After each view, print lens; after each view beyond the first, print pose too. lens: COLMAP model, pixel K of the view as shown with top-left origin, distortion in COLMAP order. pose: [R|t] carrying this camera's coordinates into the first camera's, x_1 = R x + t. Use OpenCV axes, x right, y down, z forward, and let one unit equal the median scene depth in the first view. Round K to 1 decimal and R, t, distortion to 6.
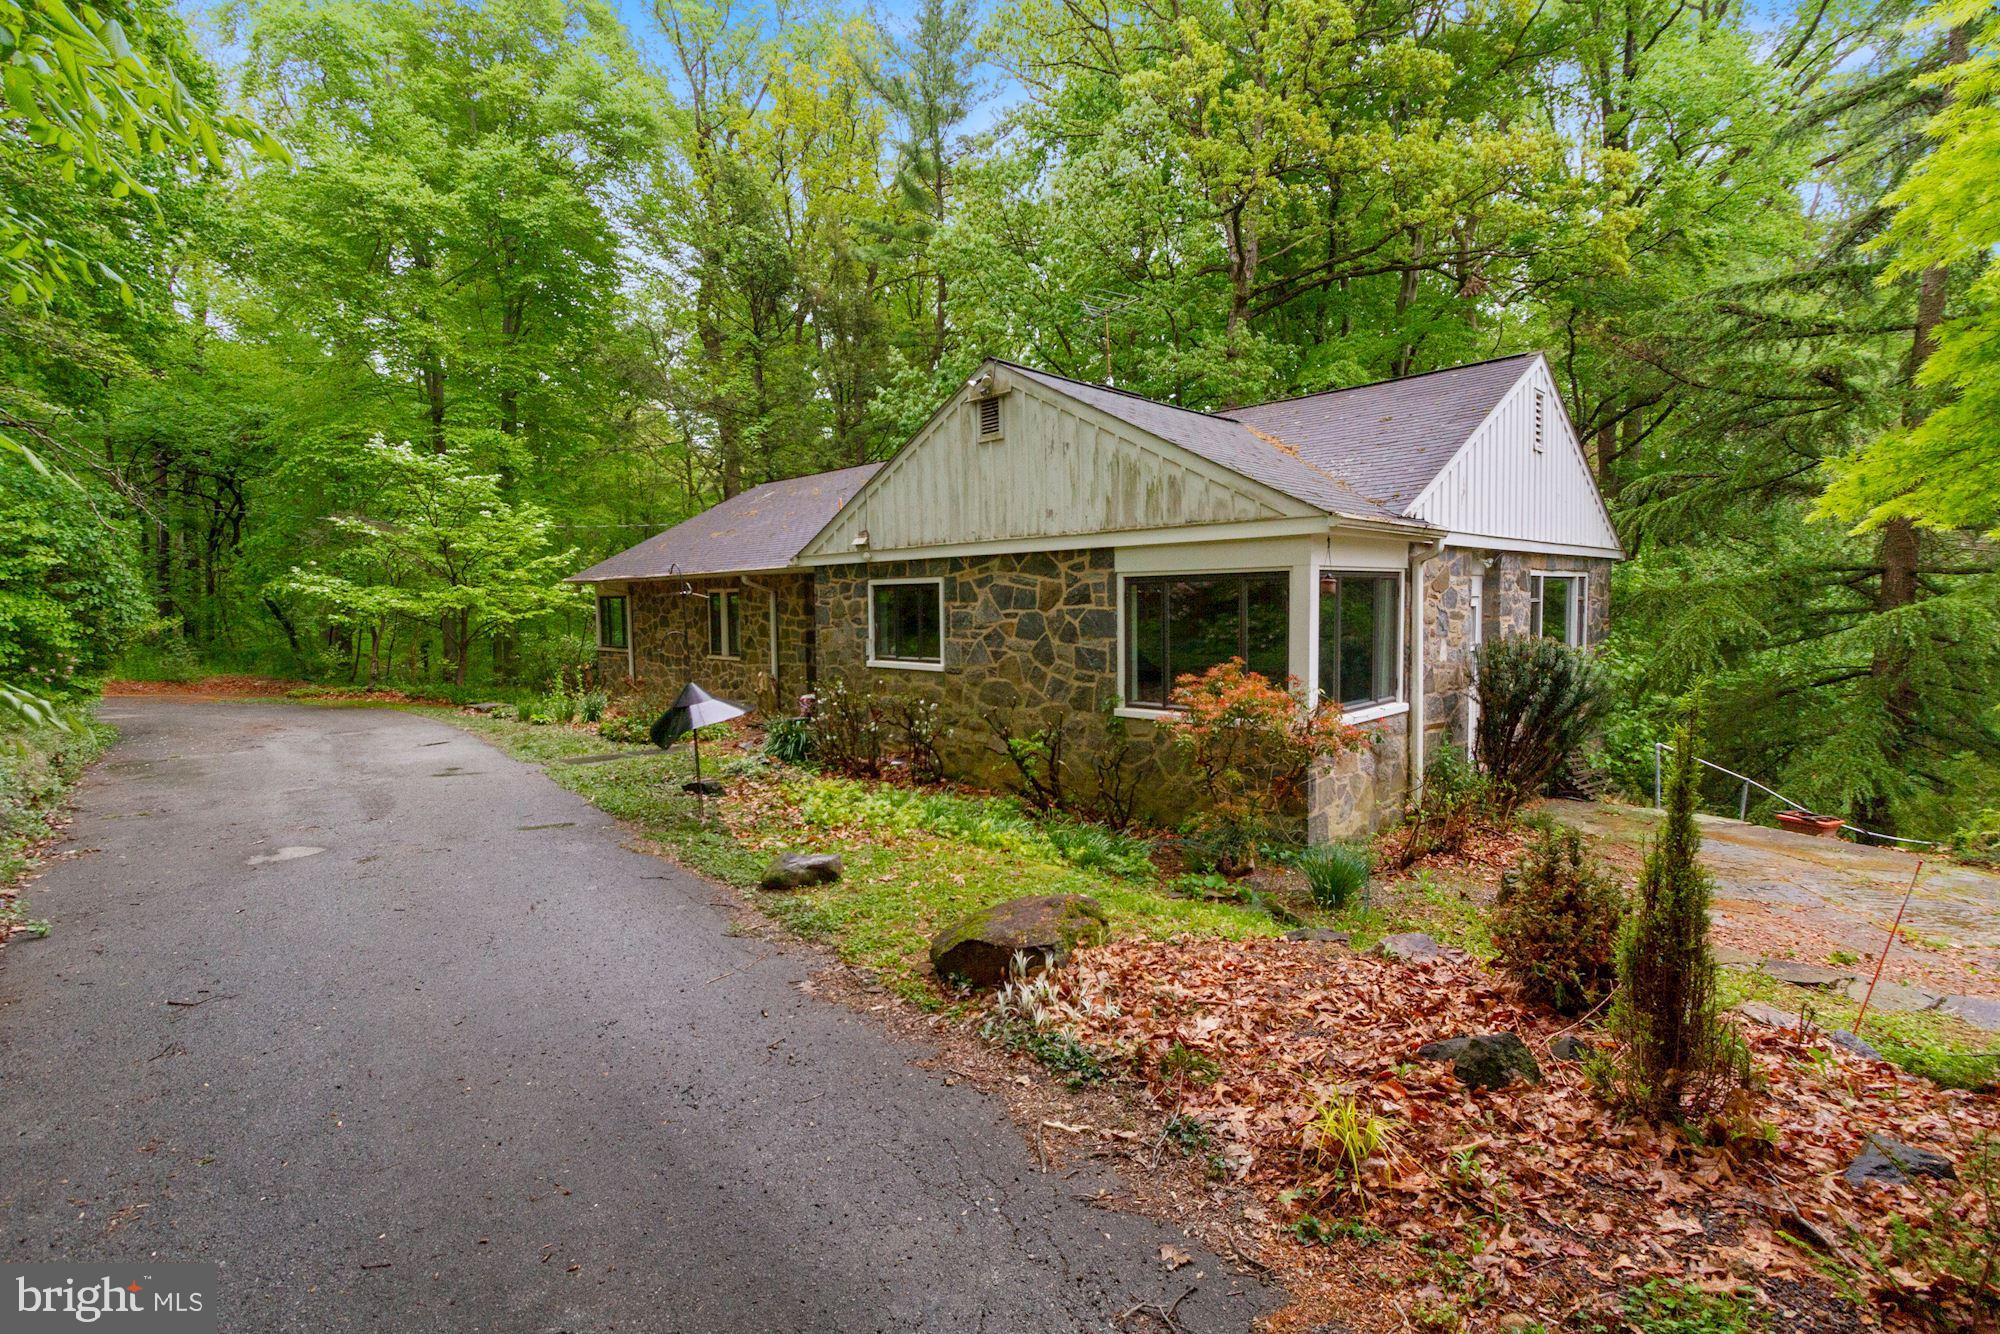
lens RADIAL K [[914.7, 0, 993.7], [0, 914.7, 661.6], [0, 0, 1]] dist [0.003310, -0.000455]
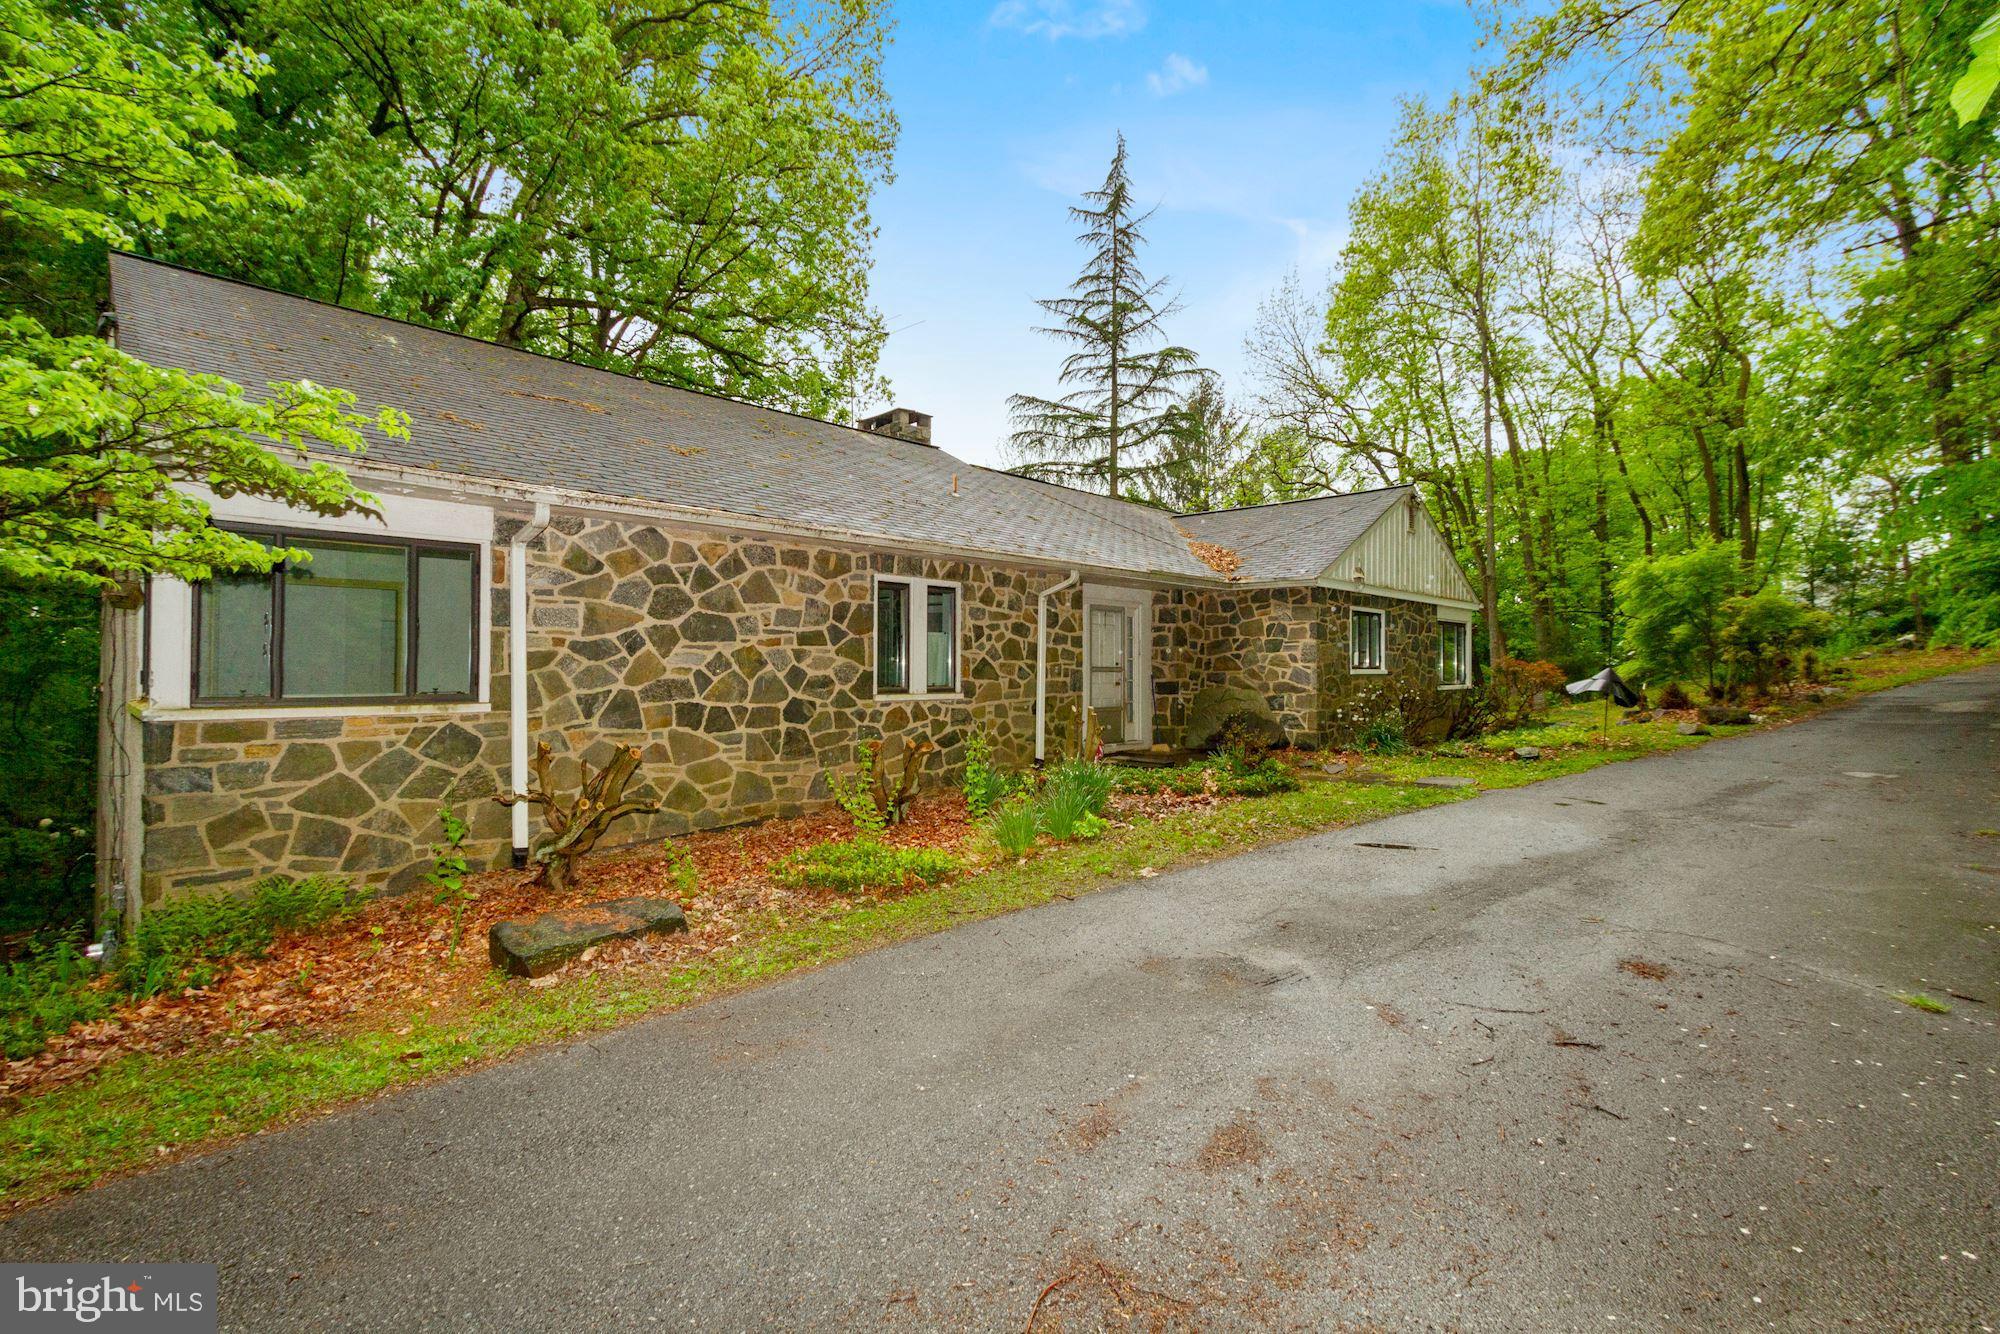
lens RADIAL K [[914.7, 0, 993.7], [0, 914.7, 661.6], [0, 0, 1]] dist [0.003310, -0.000455]
pose [[-0.025848, 0.014706, 0.999558, -1.085672], [0.058895, 0.998177, -0.013163, -0.019940], [-0.997929, 0.058529, -0.026667, 1.204781]]
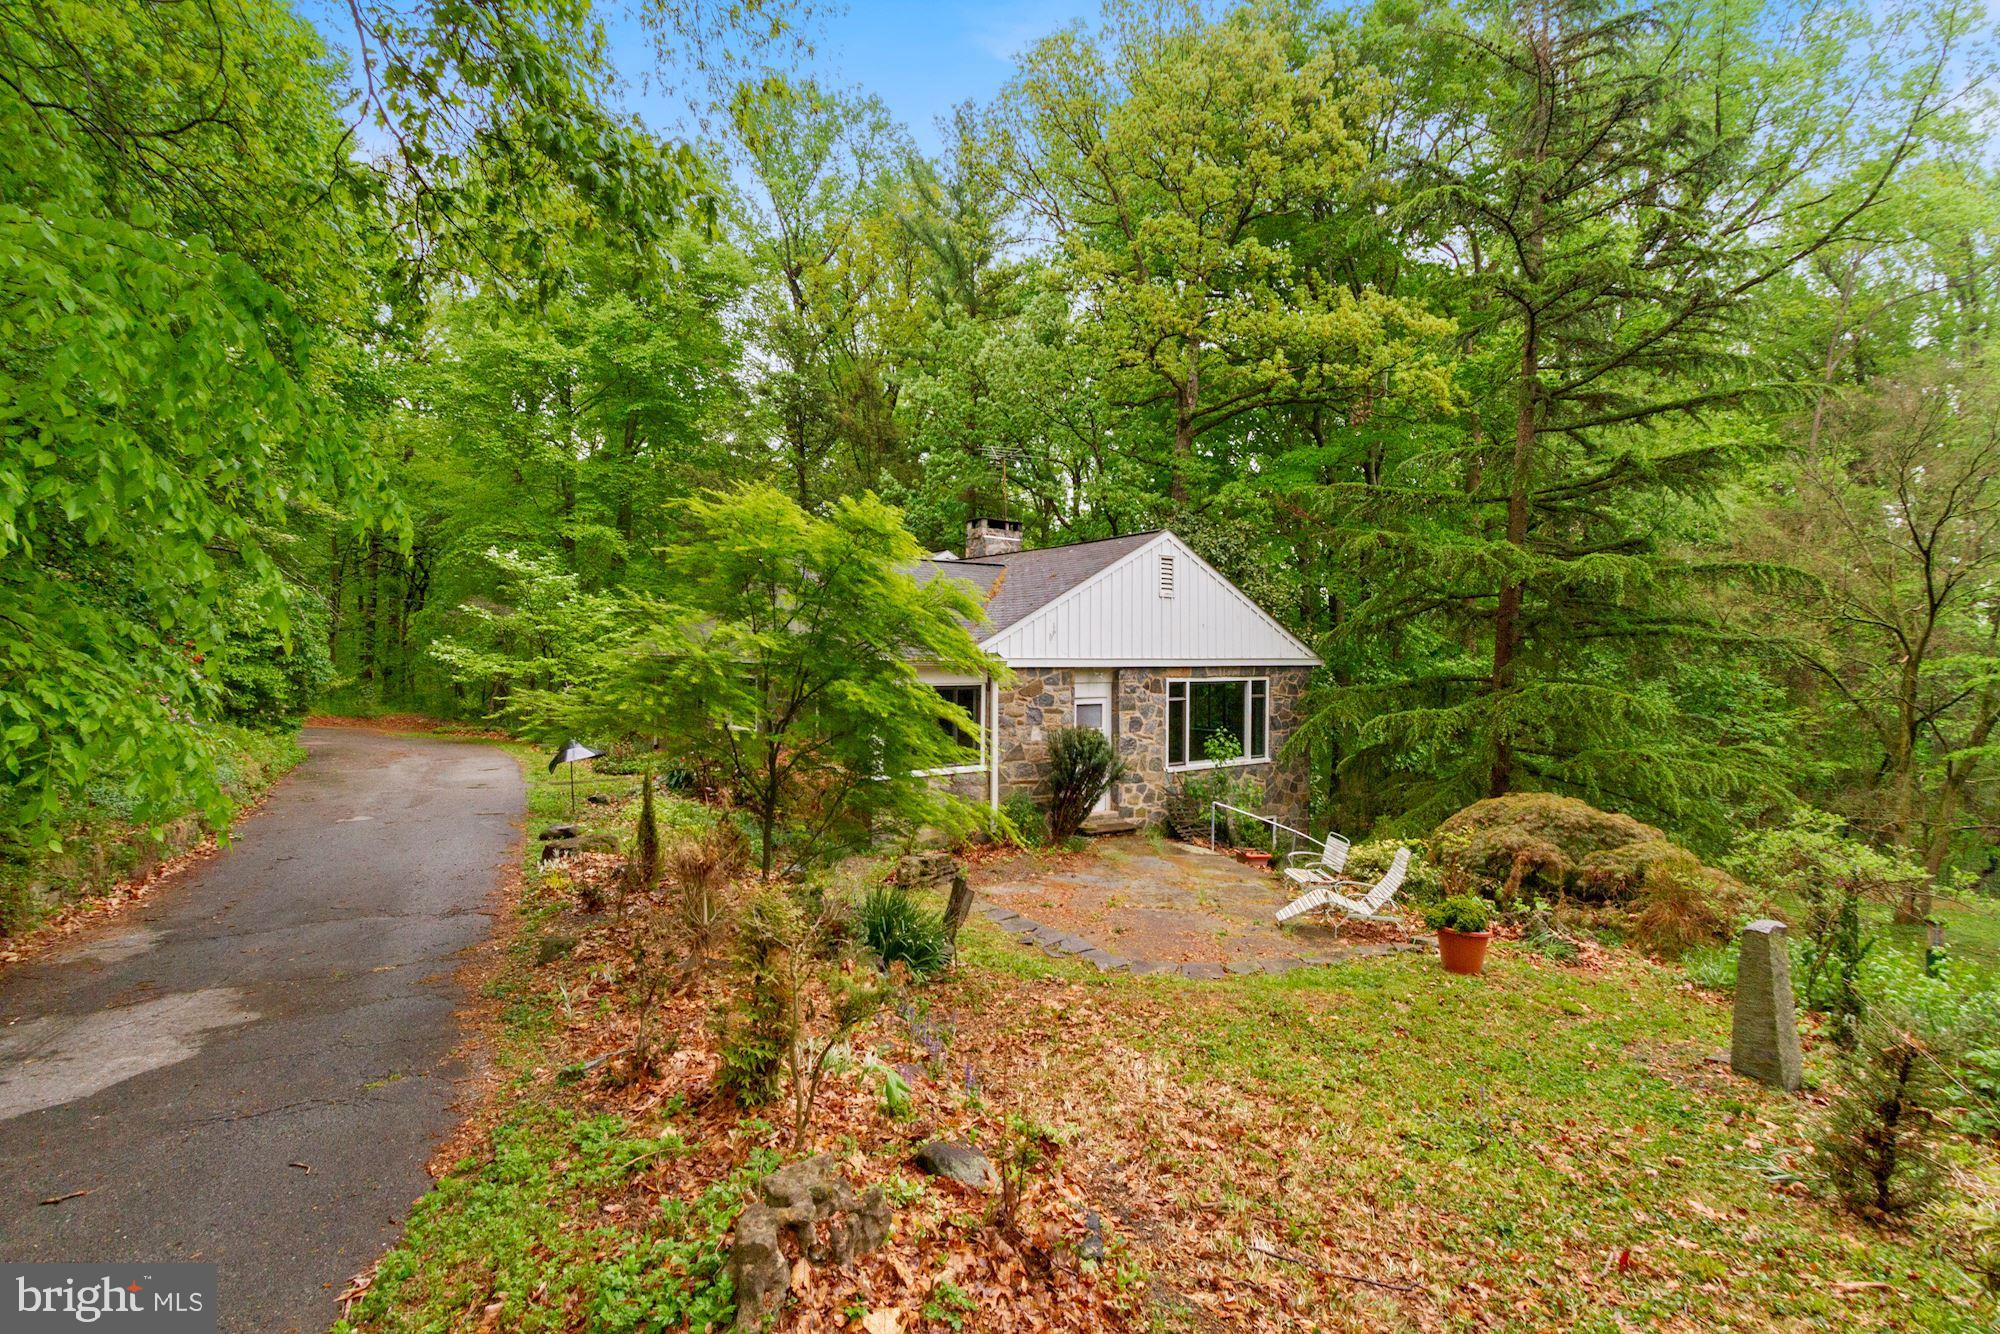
lens RADIAL K [[929.9, 0, 1000.0], [0, 929.9, 667.0], [0, 0, 1]] dist [0.001928, -0.000119]
pose [[0.987922, 0.024429, -0.153017, 0.436947], [-0.032306, 0.998266, -0.049202, -0.029526], [0.151549, 0.053551, 0.986998, -0.380502]]
